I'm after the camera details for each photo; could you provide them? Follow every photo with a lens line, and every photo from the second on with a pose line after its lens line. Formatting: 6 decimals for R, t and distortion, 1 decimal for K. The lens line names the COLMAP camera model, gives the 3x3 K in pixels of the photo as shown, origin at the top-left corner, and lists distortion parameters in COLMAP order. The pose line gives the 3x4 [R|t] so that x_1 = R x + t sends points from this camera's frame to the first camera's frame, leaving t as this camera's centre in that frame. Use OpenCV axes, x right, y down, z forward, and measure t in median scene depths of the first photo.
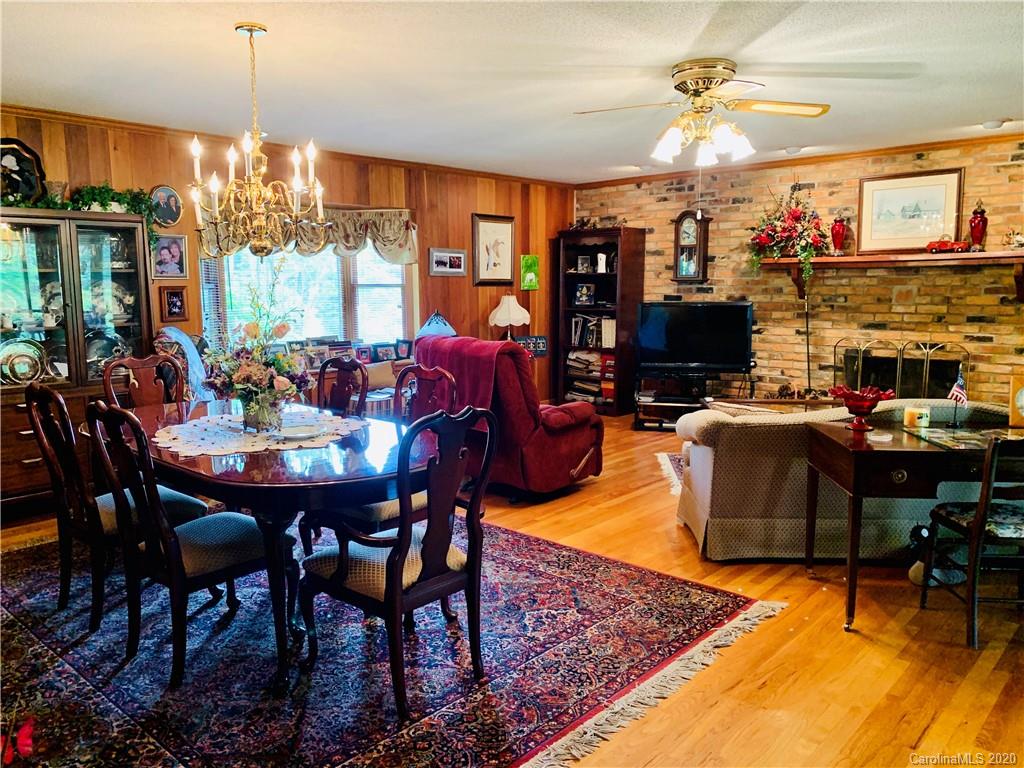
lens RADIAL K [[769.8, 0, 505.4], [0, 769.8, 388.9], [0, 0, 1]] dist [0.034268, -0.036718]
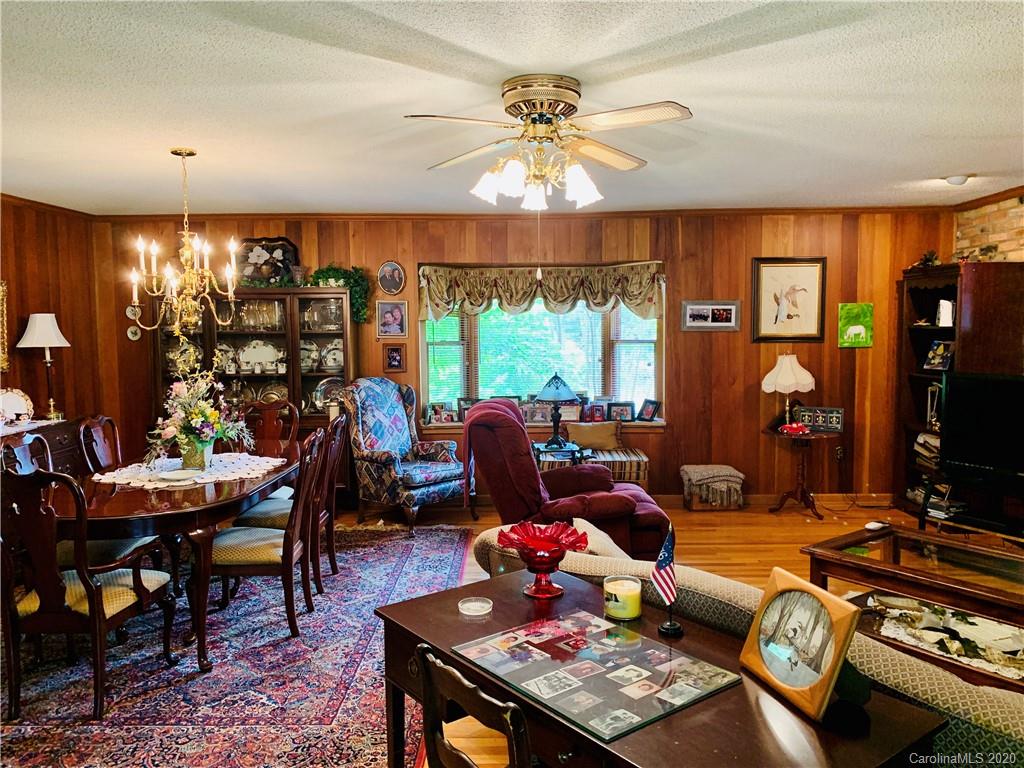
lens RADIAL K [[769.8, 0, 503.4], [0, 769.8, 377.6], [0, 0, 1]] dist [0.034268, -0.036718]
pose [[0.676576, 0.044529, -0.735025, 0.417351], [-0.097935, 0.994744, -0.029884, -0.045260], [0.729831, 0.092203, 0.677381, 0.239734]]
